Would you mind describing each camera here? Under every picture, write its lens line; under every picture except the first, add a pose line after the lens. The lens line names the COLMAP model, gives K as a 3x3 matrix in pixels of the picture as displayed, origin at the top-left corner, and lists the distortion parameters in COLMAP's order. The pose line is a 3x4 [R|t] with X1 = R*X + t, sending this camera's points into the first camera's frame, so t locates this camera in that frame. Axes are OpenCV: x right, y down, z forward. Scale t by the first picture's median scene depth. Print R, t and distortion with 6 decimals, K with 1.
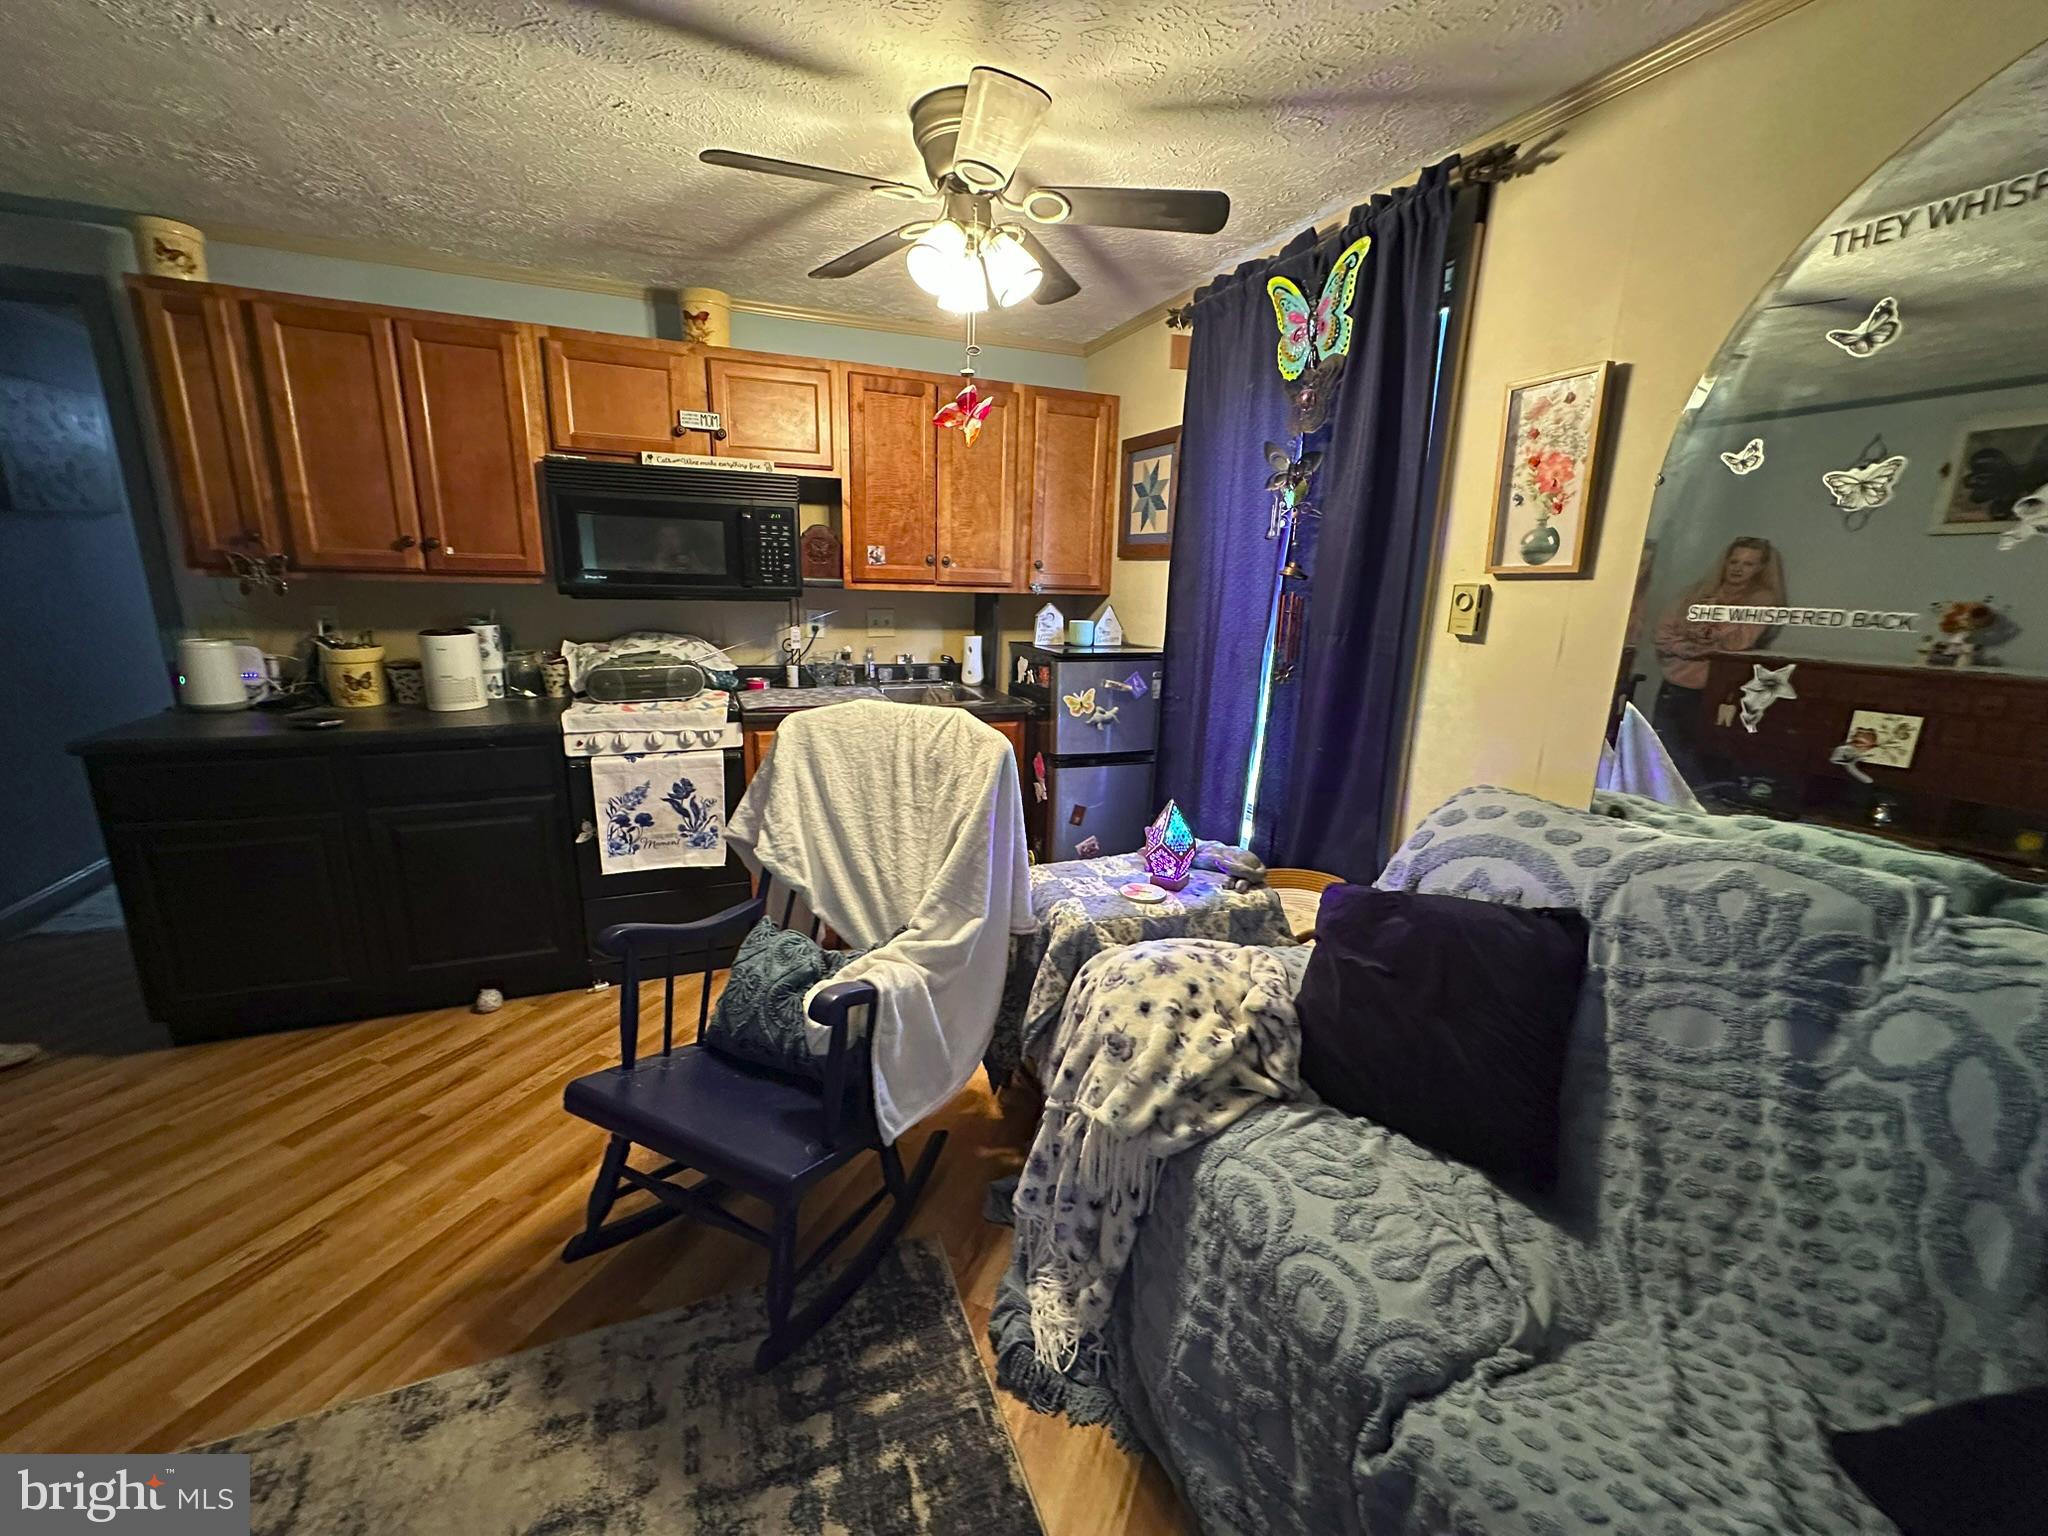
lens RADIAL K [[818.6, 0, 1023.0], [0, 818.6, 772.8], [0, 0, 1]] dist [-0.000186, 0.000074]
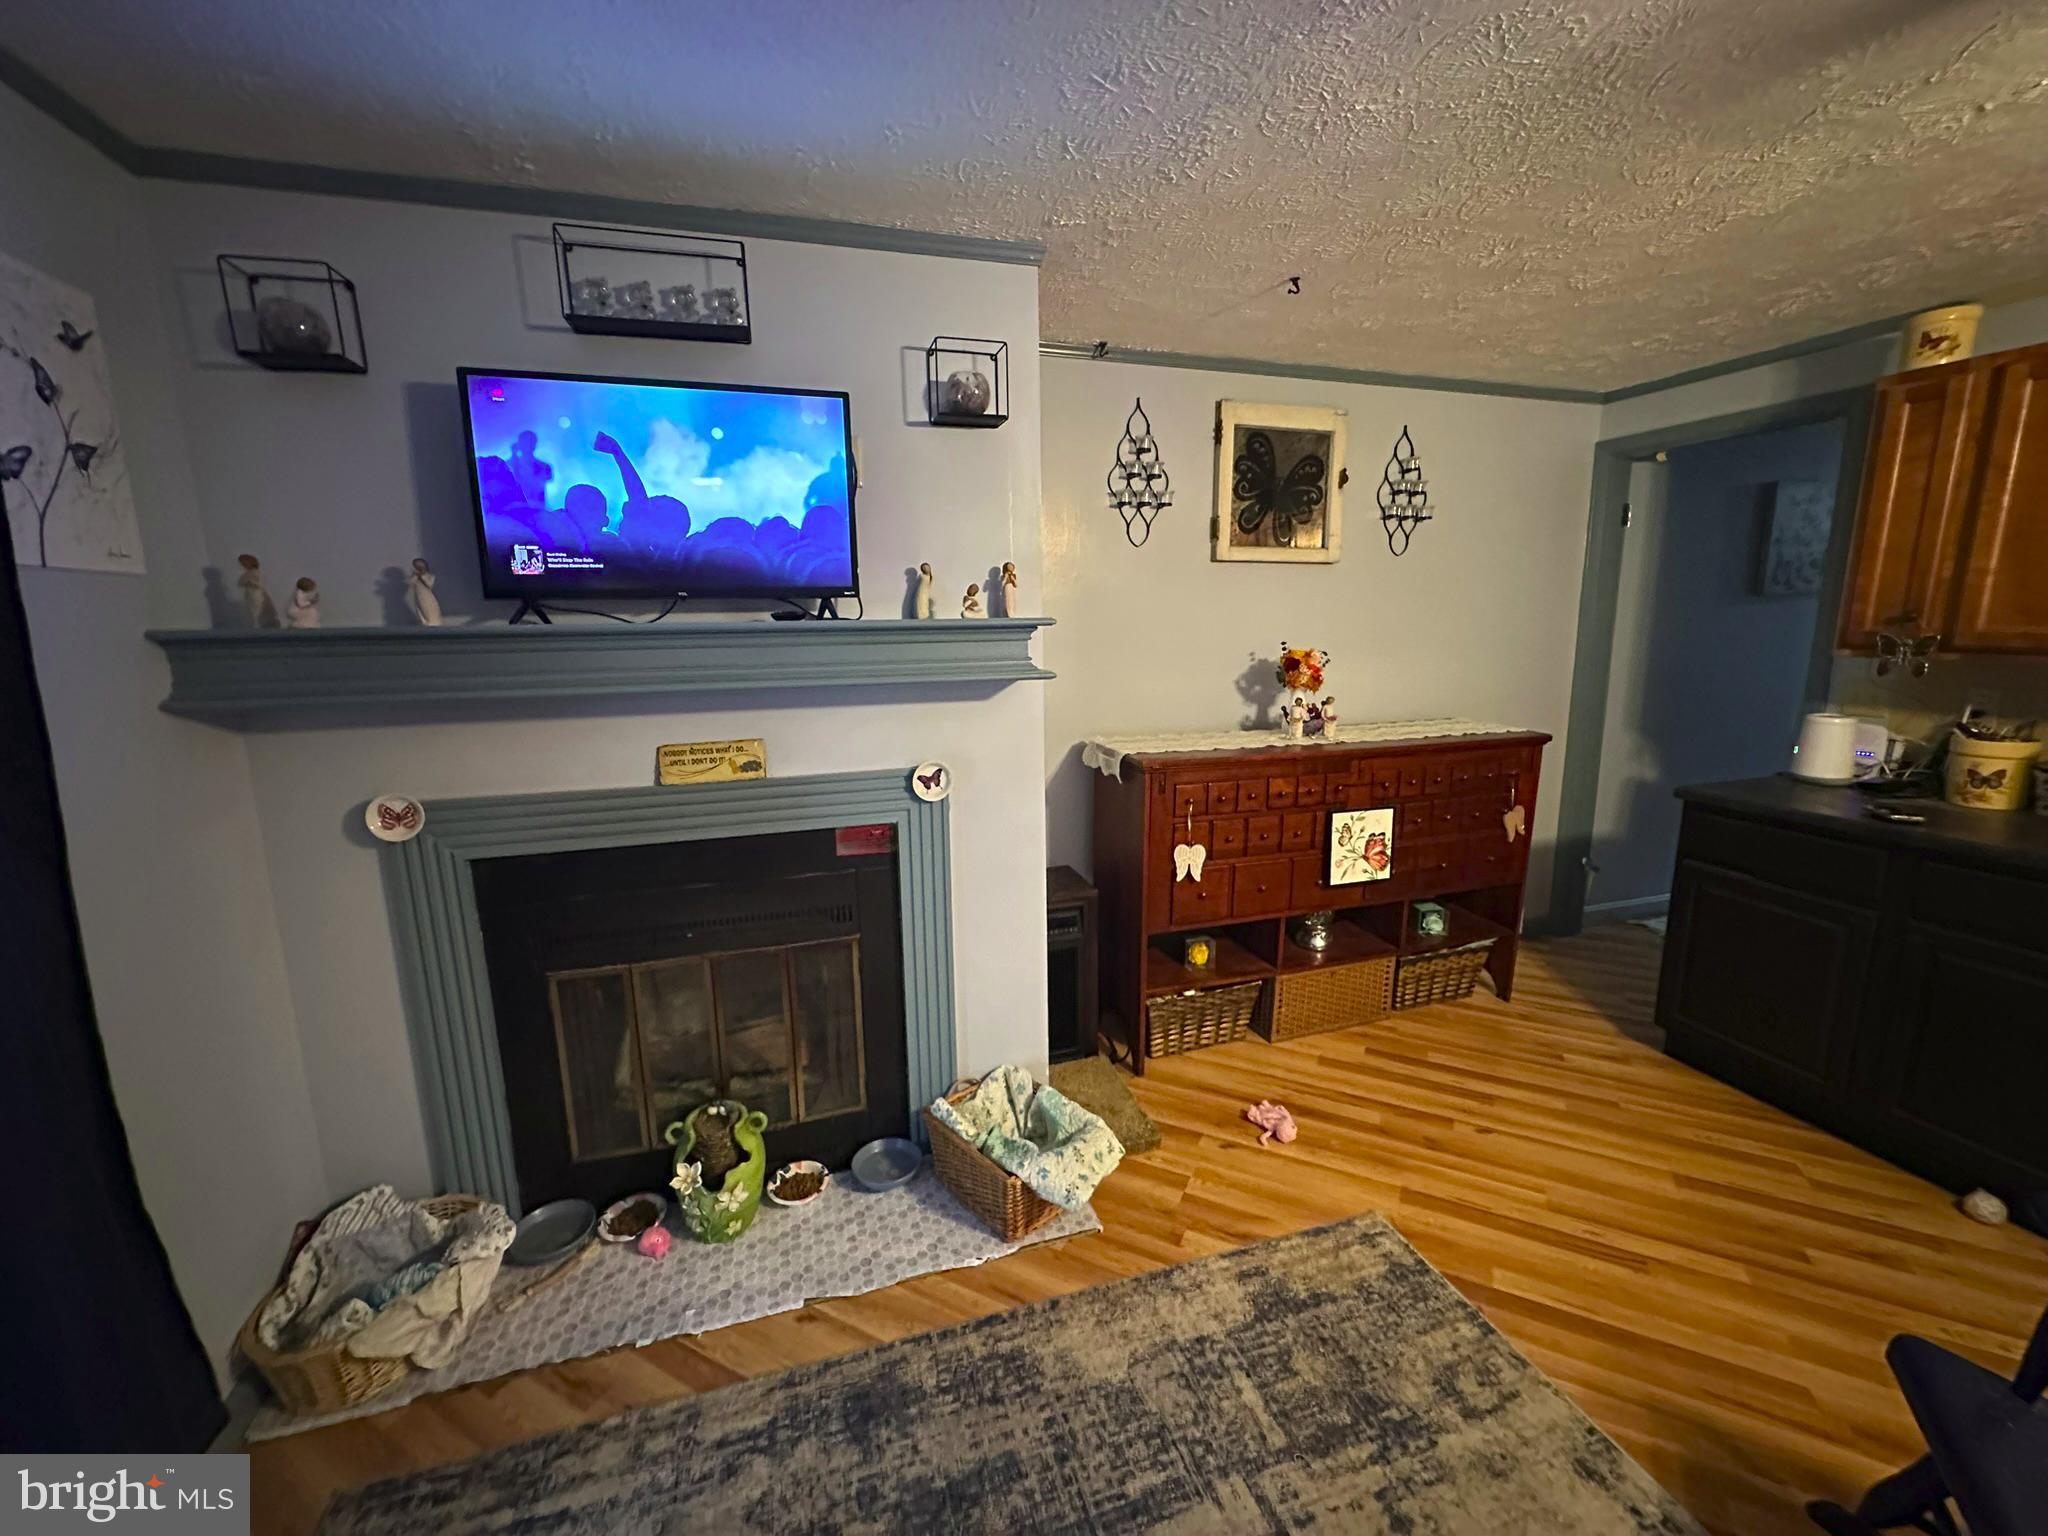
lens RADIAL K [[818.6, 0, 1023.0], [0, 818.6, 772.8], [0, 0, 1]] dist [-0.000186, 0.000074]
pose [[-0.085277, 0.162489, -0.983018, 0.126897], [-0.228296, 0.957178, 0.178022, -0.047545], [0.969850, 0.239600, -0.044529, 0.078432]]
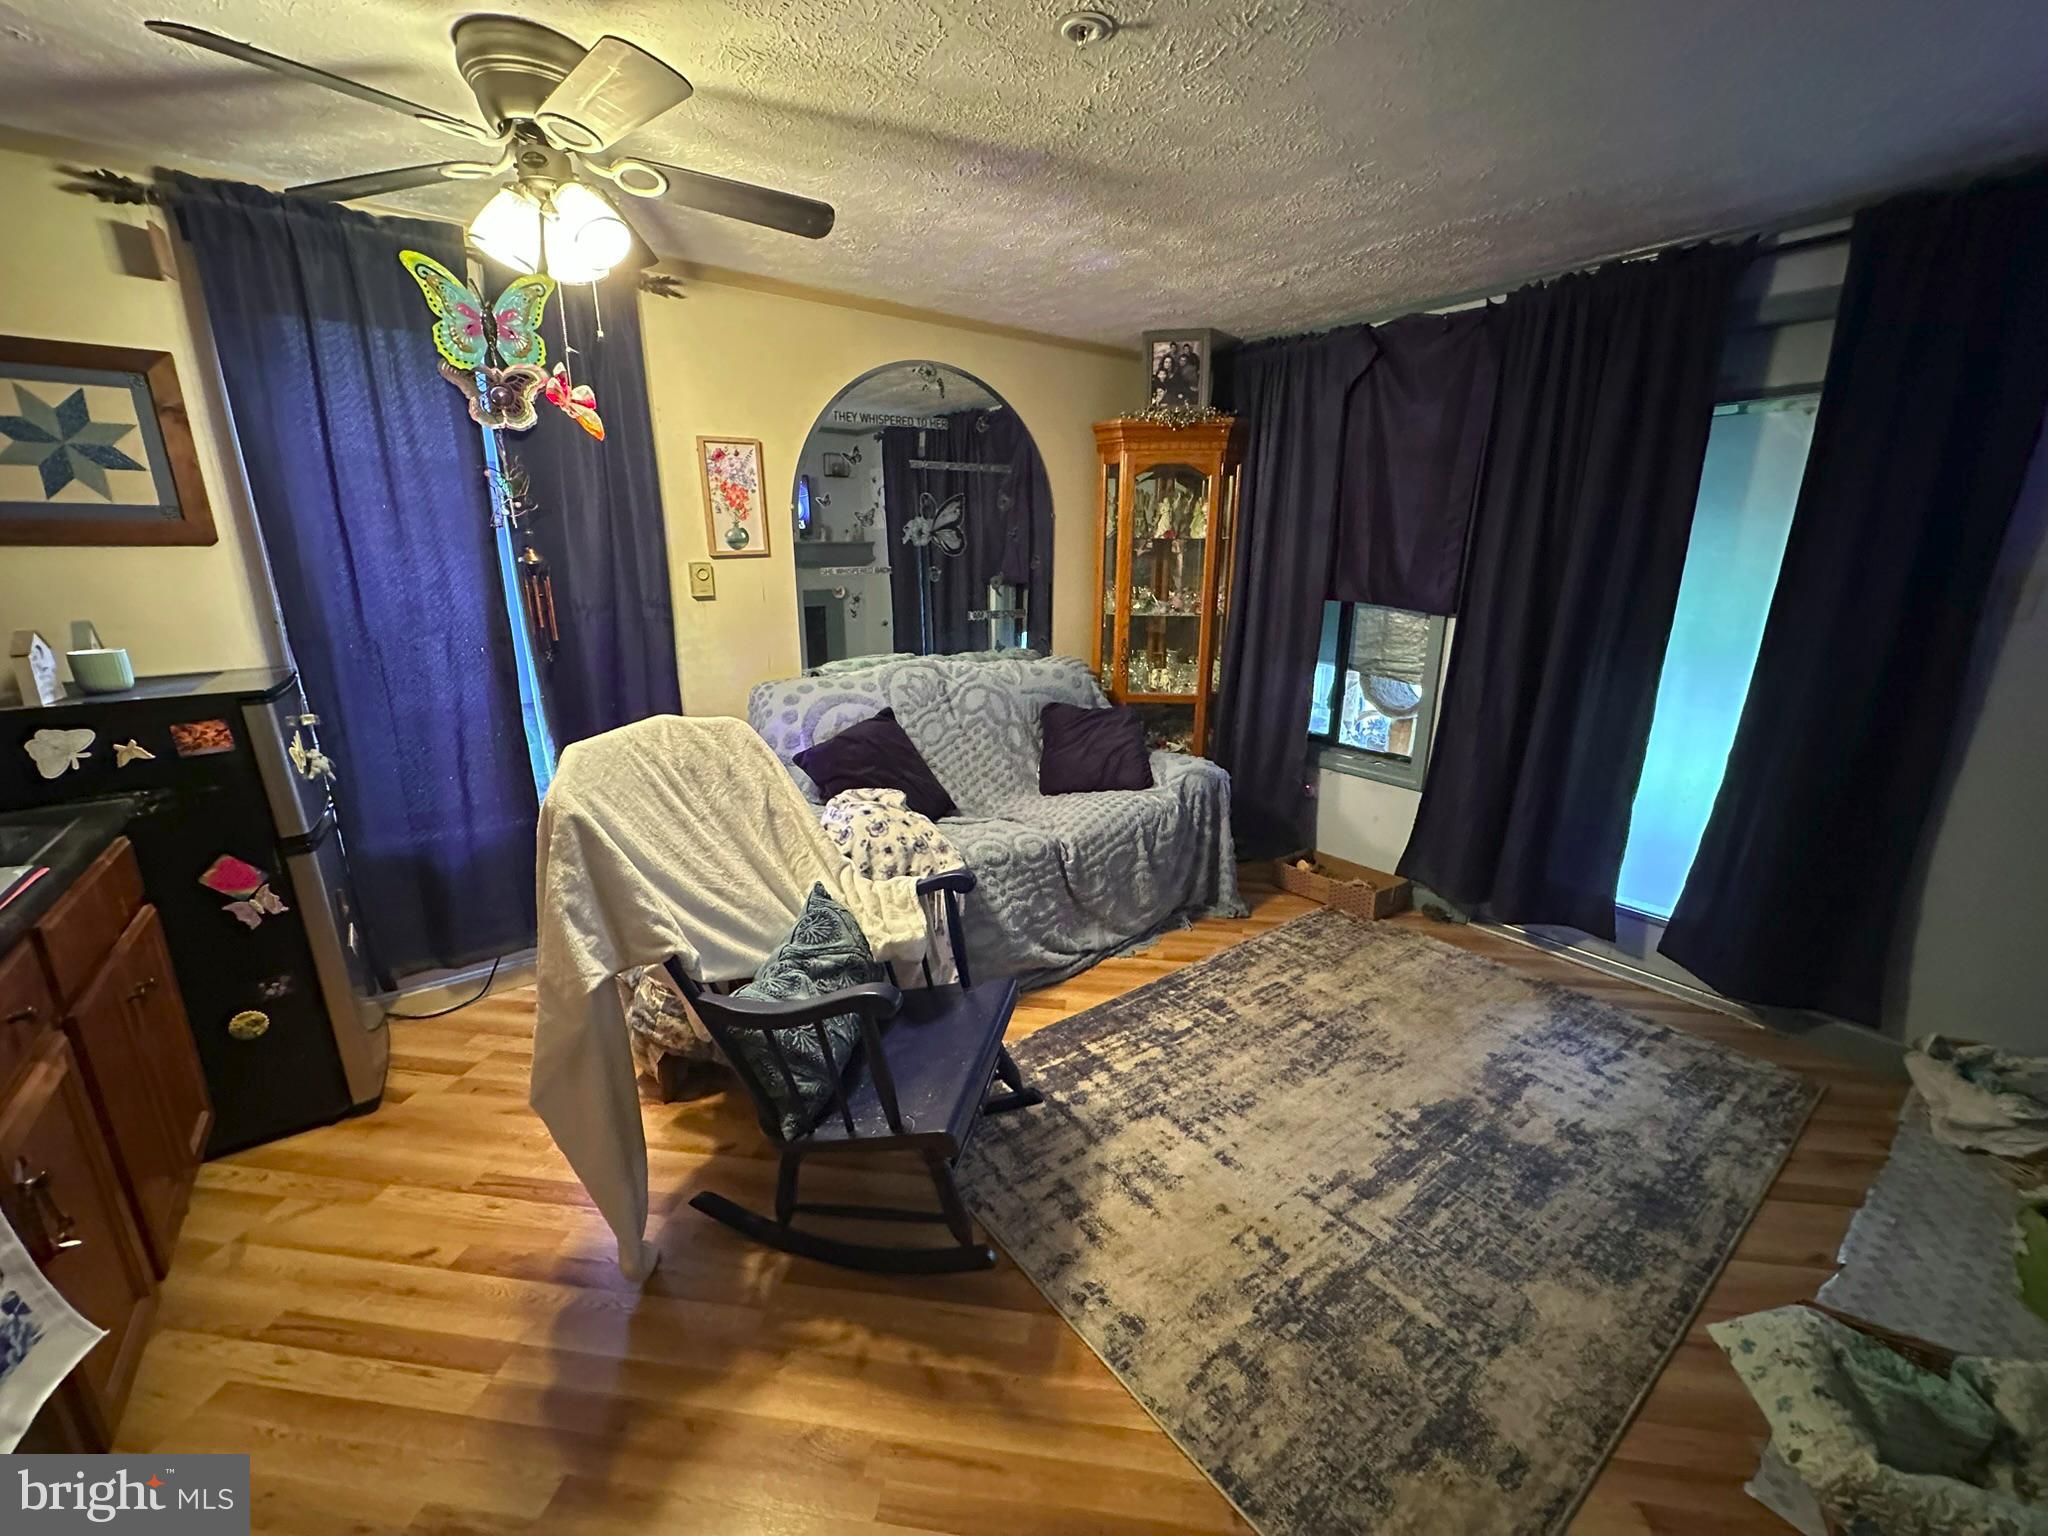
lens RADIAL K [[818.6, 0, 1023.0], [0, 818.6, 772.8], [0, 0, 1]] dist [-0.000186, 0.000074]
pose [[-0.256097, -0.281080, 0.924883, -0.942761], [0.225008, 0.913175, 0.339826, -0.213353], [-0.940099, 0.295135, -0.170616, 0.675562]]
